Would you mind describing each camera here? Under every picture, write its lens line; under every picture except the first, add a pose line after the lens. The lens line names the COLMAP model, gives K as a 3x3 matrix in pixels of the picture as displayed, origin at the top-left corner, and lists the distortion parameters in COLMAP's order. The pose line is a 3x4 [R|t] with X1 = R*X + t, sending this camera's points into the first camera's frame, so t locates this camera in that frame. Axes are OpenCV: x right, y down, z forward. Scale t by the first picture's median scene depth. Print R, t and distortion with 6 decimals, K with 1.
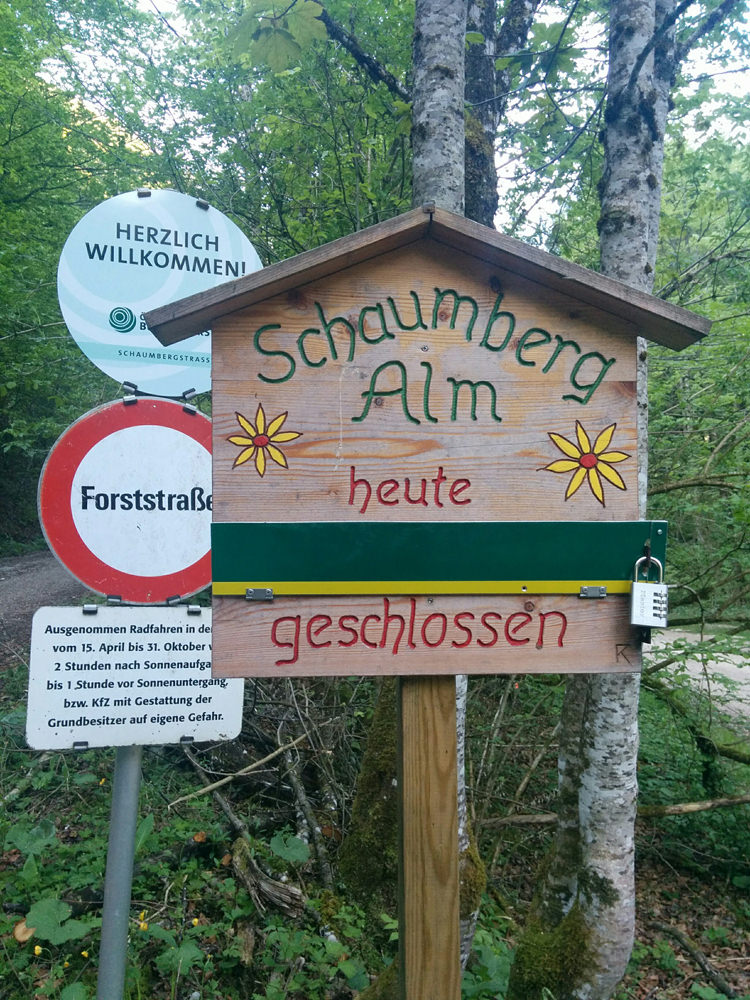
lens RADIAL K [[898.7, 0, 372.8], [0, 898.7, 499.5], [0, 0, 1]] dist [0.049188, -0.074865]
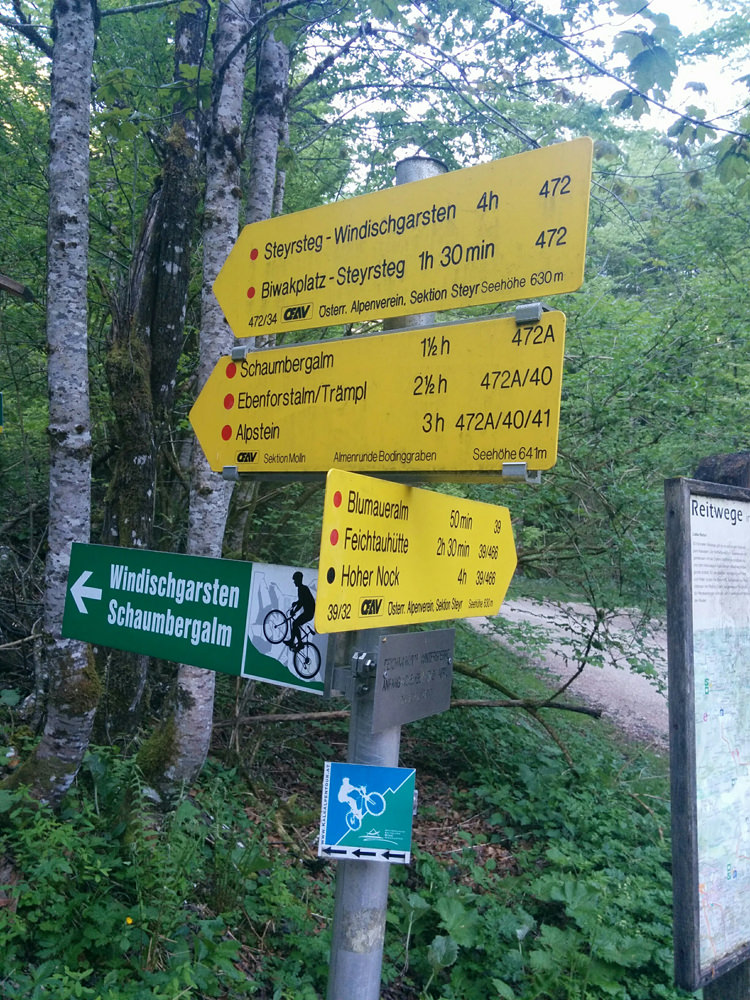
lens RADIAL K [[898.7, 0, 376.8], [0, 898.7, 500.9], [0, 0, 1]] dist [0.049188, -0.074865]
pose [[0.995089, 0.039006, 0.090972, 0.417760], [-0.041779, 0.998712, 0.028780, 0.072224], [-0.089732, -0.032440, 0.995437, -0.419056]]
